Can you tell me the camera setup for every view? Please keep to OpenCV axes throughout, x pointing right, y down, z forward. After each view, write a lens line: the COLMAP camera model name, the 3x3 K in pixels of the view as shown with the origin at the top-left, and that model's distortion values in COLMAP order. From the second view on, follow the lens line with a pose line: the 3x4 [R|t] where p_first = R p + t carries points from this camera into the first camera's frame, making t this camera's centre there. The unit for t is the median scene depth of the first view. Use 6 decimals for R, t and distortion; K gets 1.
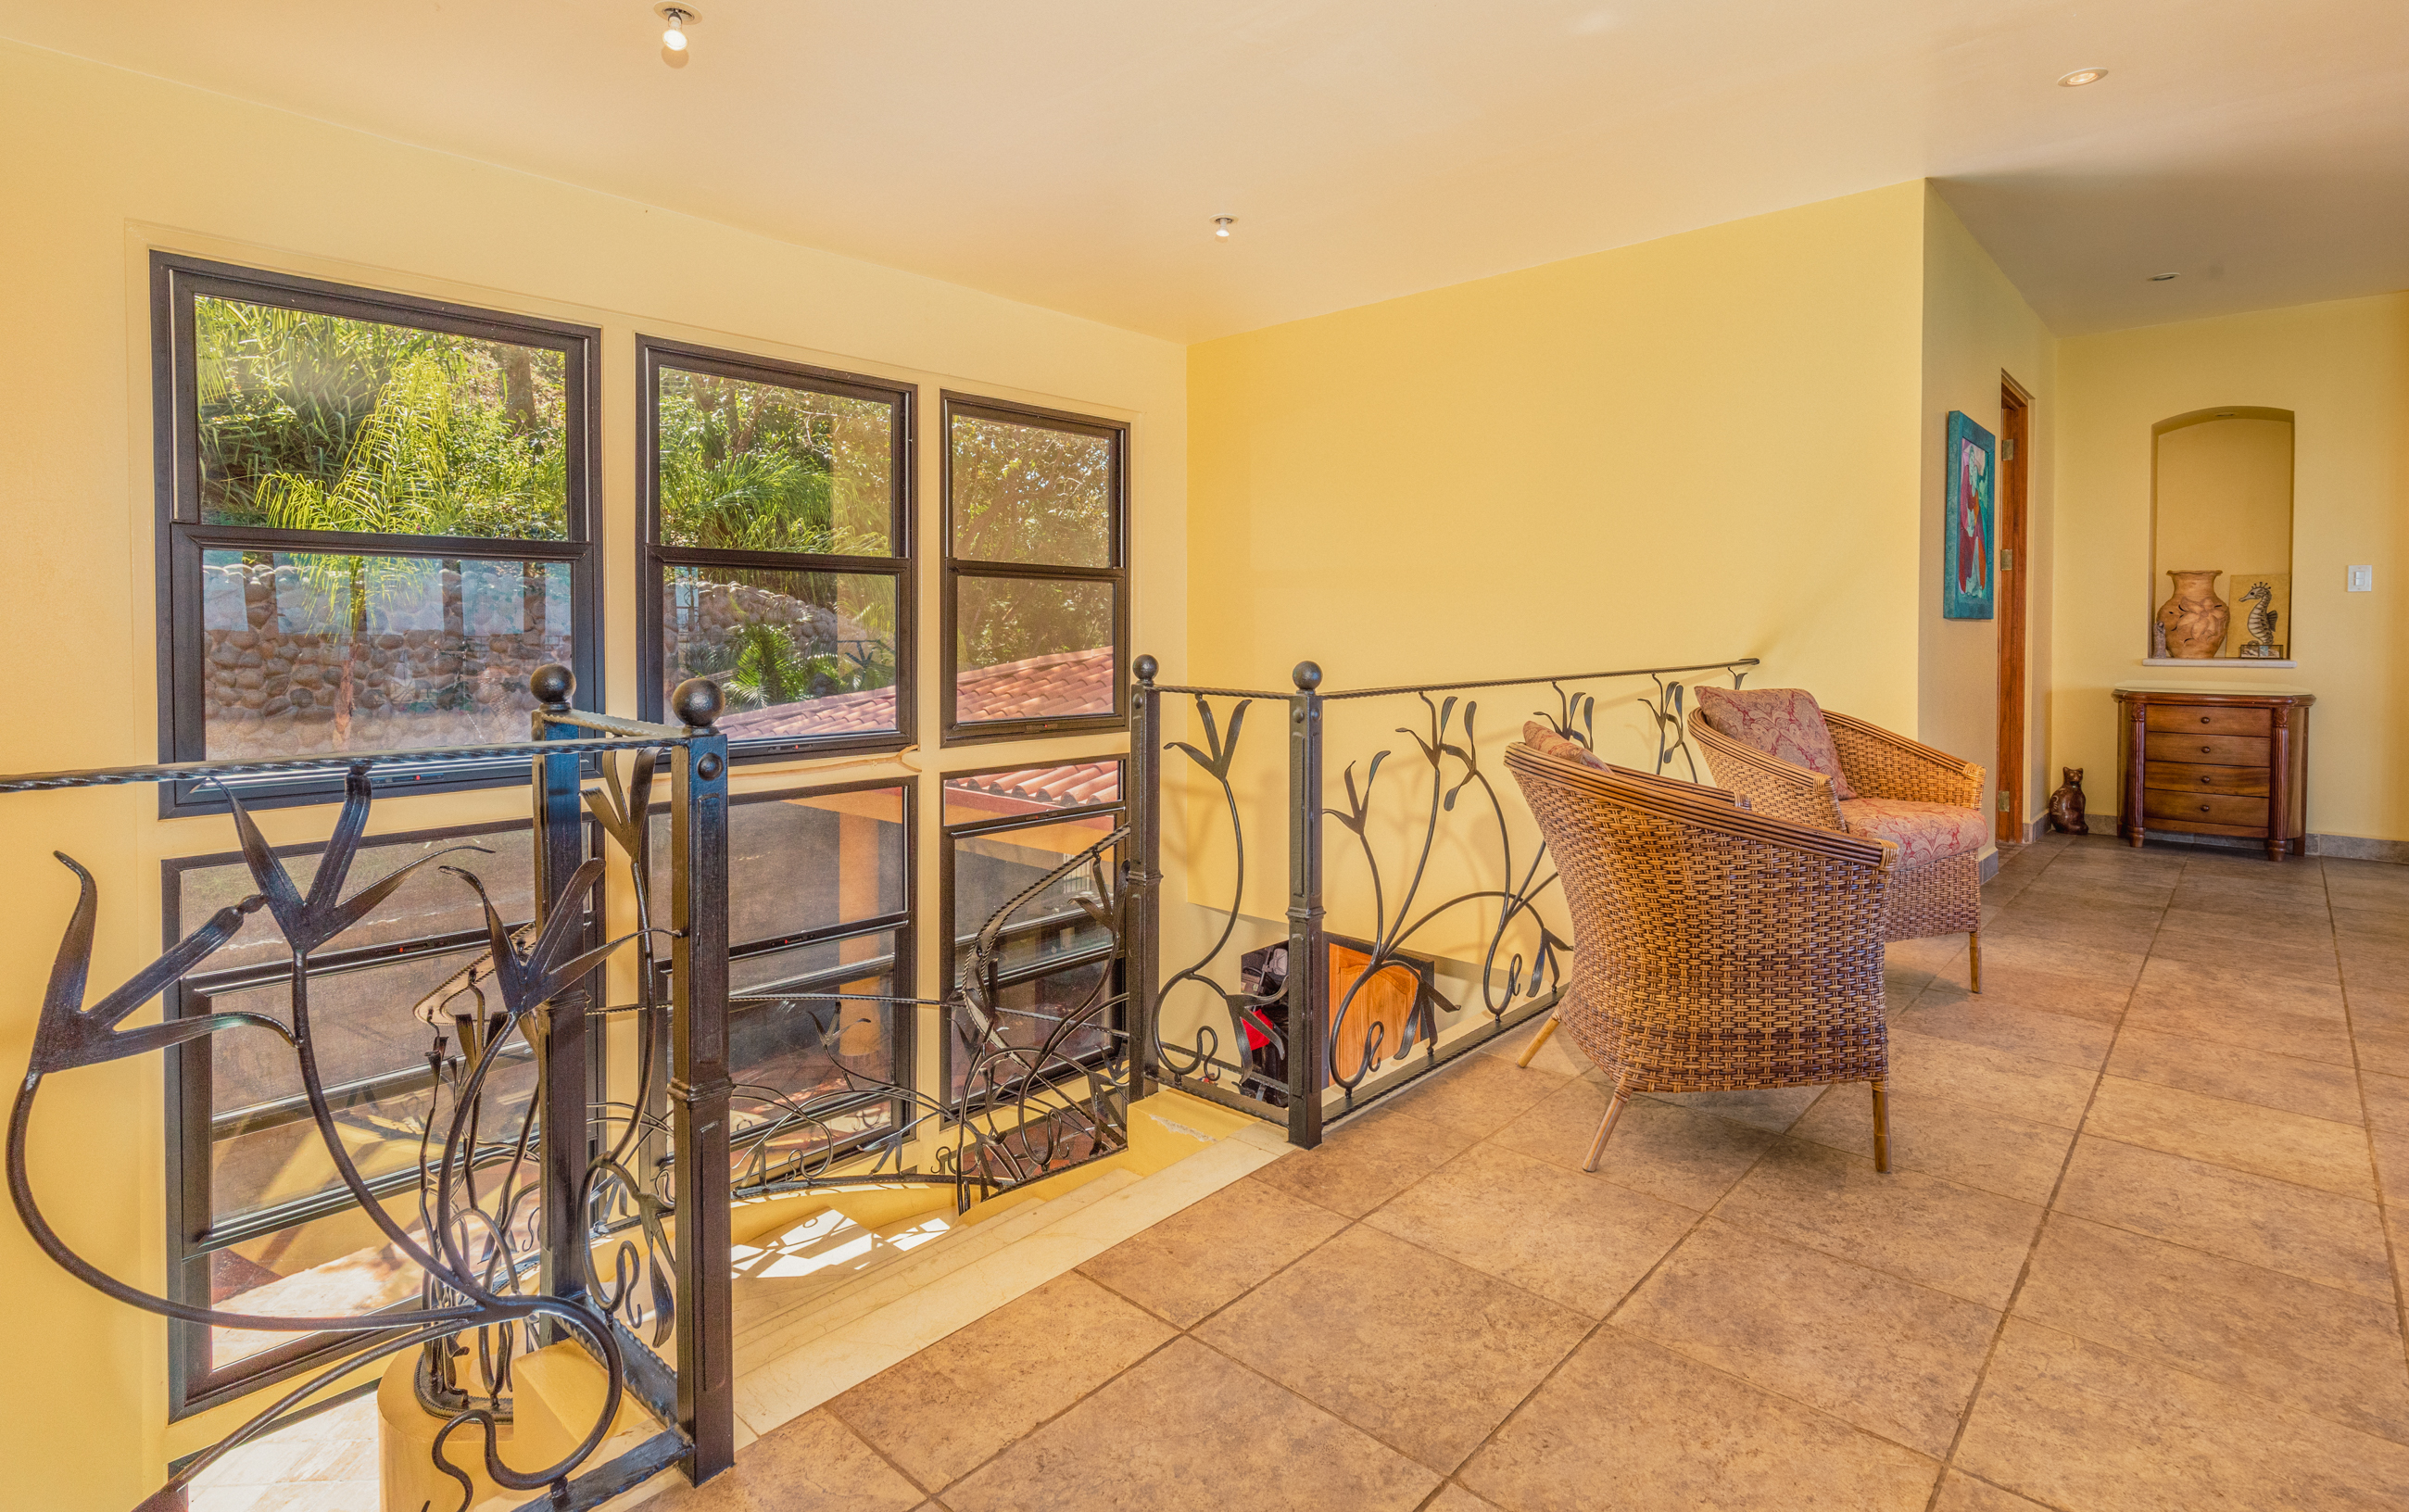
lens RADIAL K [[1167.5, 0, 1209.2], [0, 1167.5, 644.2], [0, 0, 1]] dist [0.003078, 0.000635]
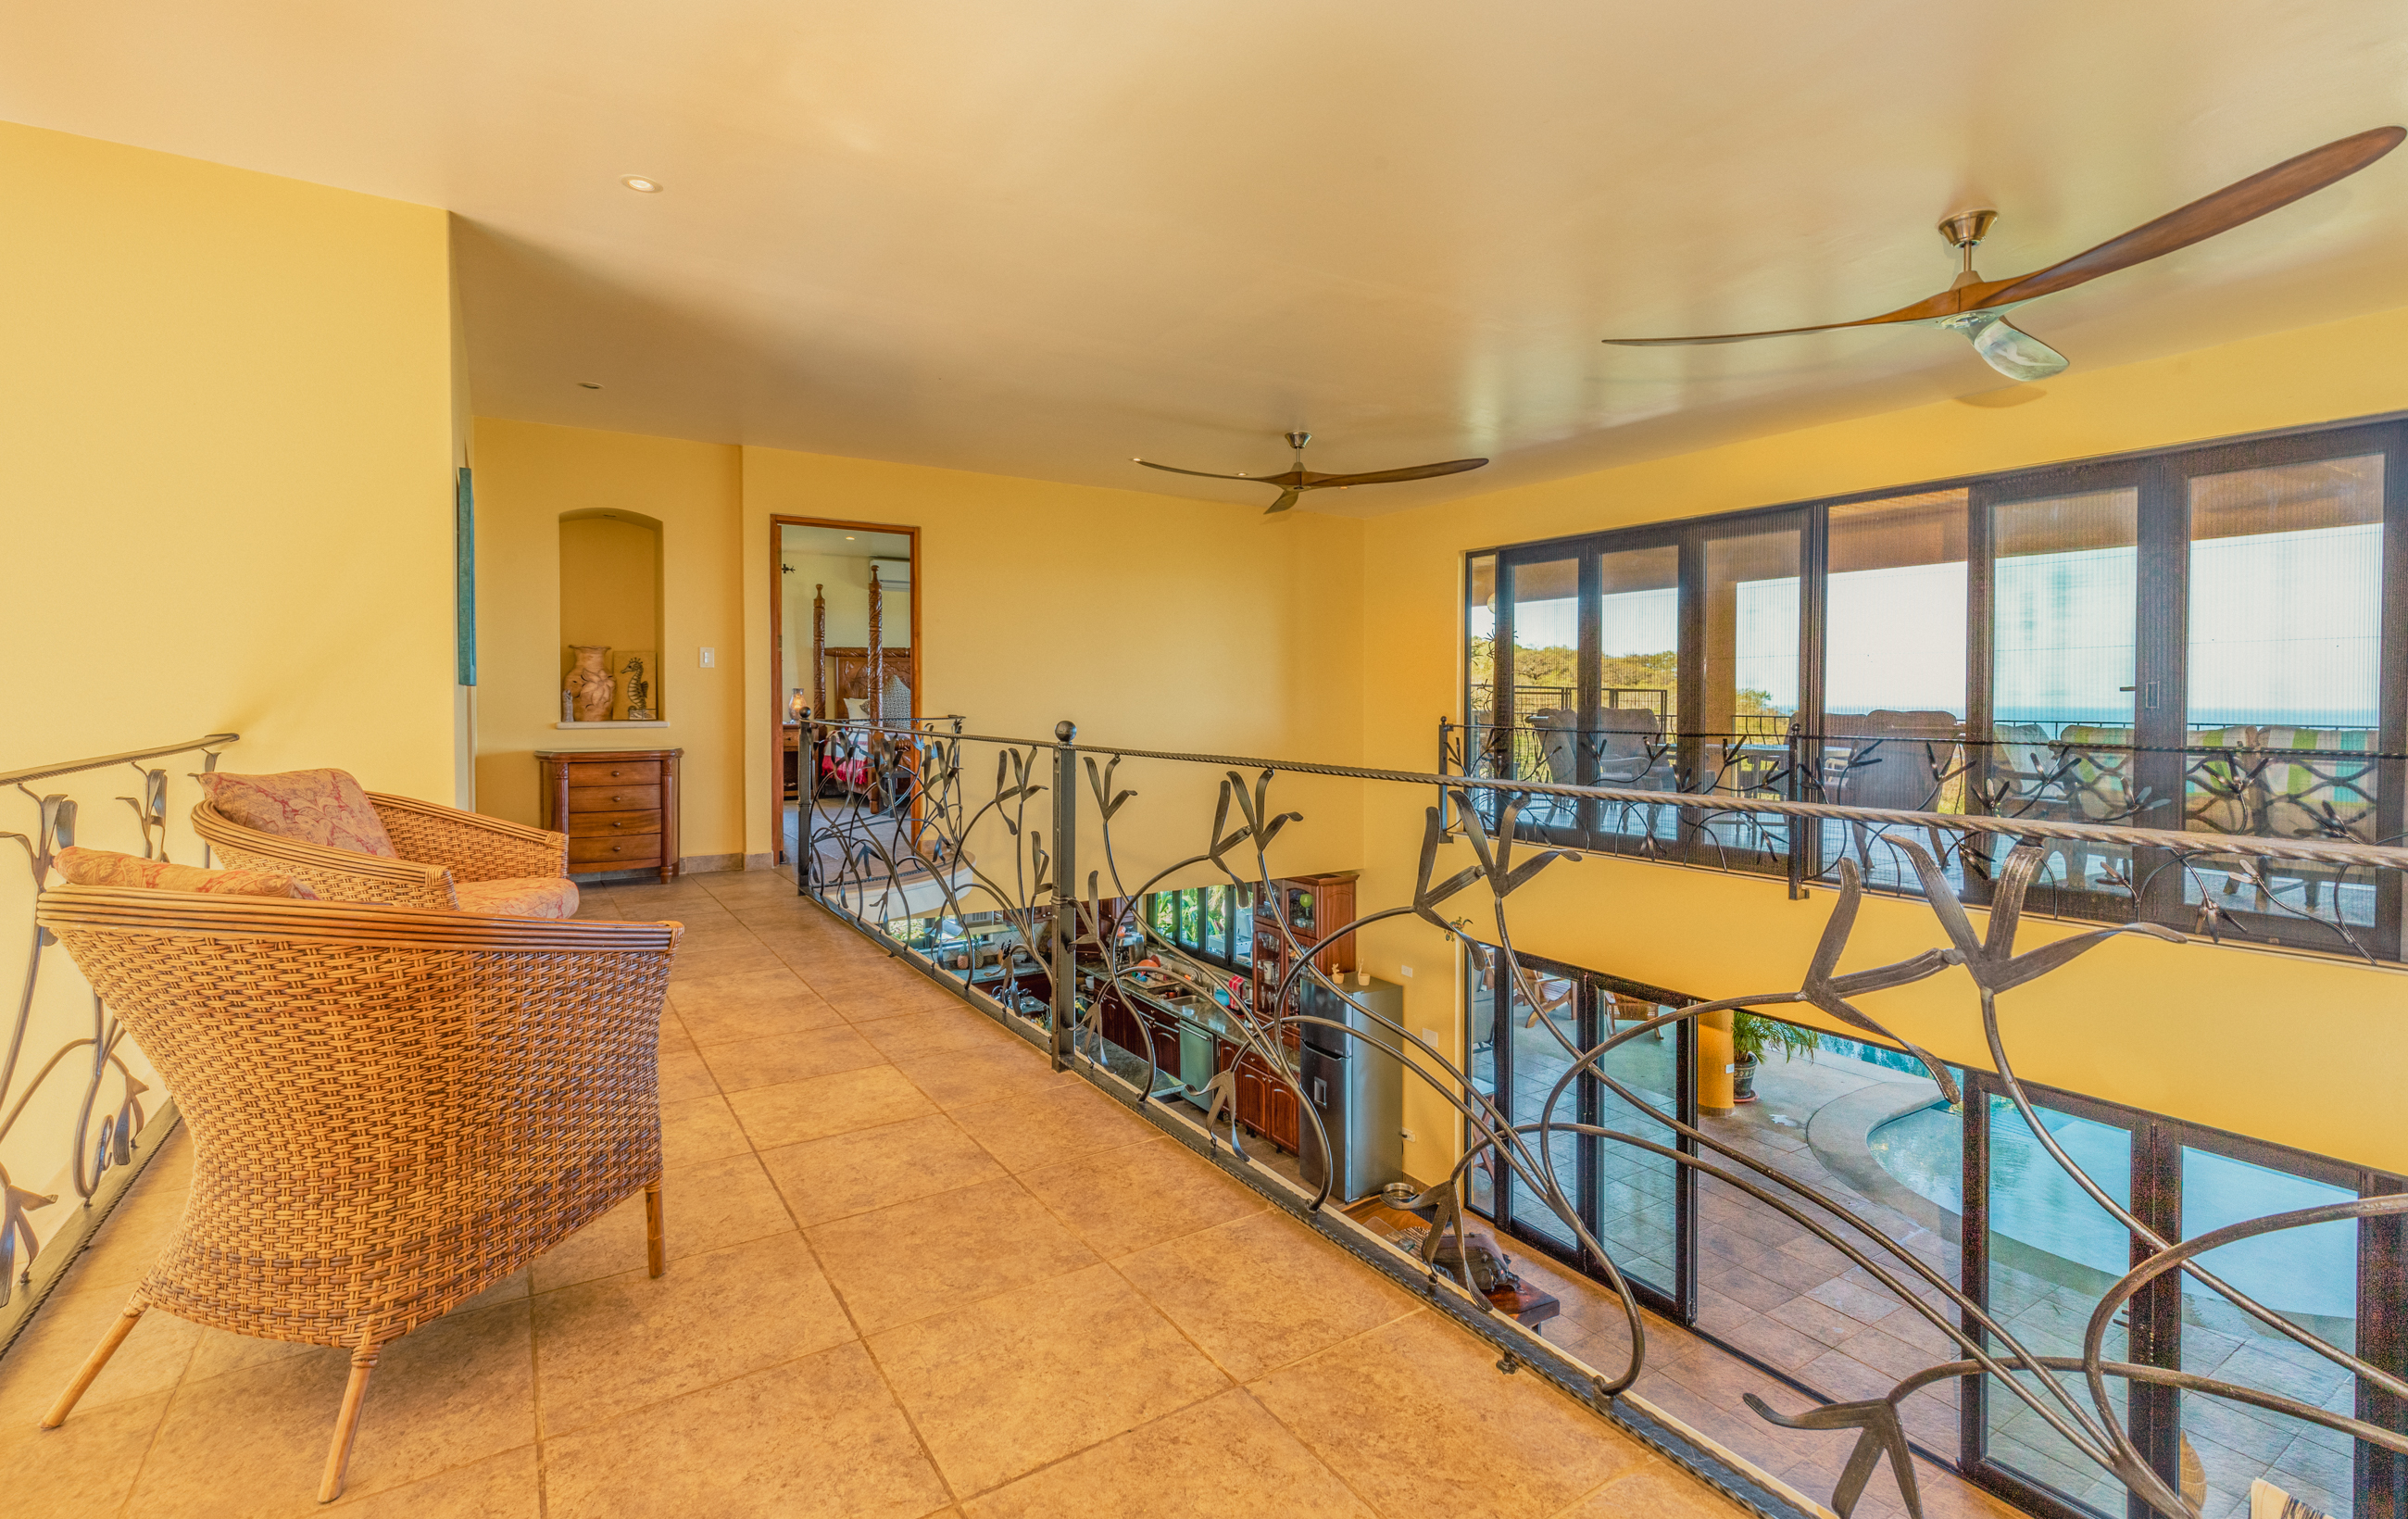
lens RADIAL K [[1094.0, 0, 1238.9], [0, 1094.0, 712.4], [0, 0, 1]] dist [0.002404, 0.000378]
pose [[0.248844, -0.014611, 0.968433, -0.068611], [0.013436, 0.999842, 0.011633, -0.001311], [-0.968450, 0.010118, 0.249001, 0.150928]]
